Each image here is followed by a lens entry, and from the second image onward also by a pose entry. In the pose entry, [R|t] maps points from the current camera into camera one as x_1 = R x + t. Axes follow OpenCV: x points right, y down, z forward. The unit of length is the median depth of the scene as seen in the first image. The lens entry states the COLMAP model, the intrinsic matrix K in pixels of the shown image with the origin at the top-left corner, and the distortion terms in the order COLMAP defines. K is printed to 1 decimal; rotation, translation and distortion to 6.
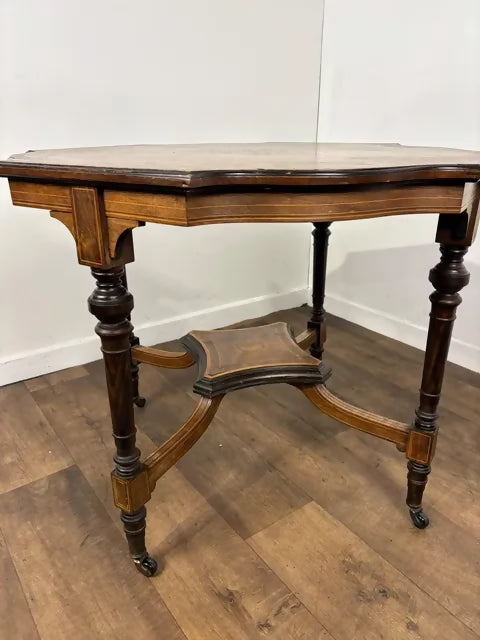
lens RADIAL K [[460.3, 0, 241.7], [0, 460.3, 326.6], [0, 0, 1]] dist [0.034593, -0.028037]
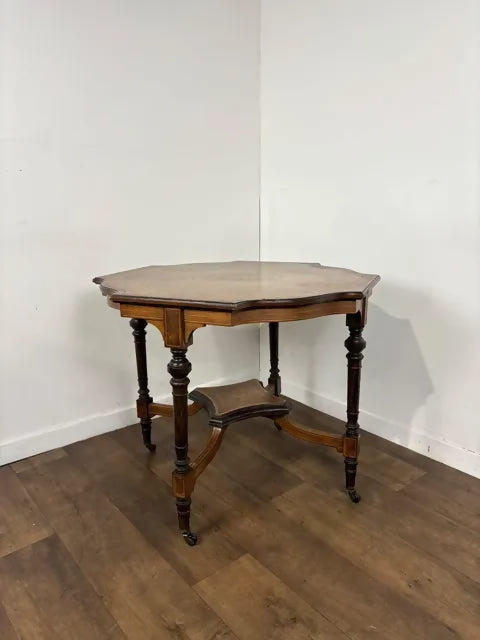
lens RADIAL K [[460.3, 0, 241.7], [0, 460.3, 326.6], [0, 0, 1]] dist [0.034593, -0.028037]
pose [[0.986252, -0.041883, 0.159852, -0.276025], [0.066563, 0.986088, -0.152314, 0.070740], [-0.151249, 0.160861, 0.975319, -0.703784]]
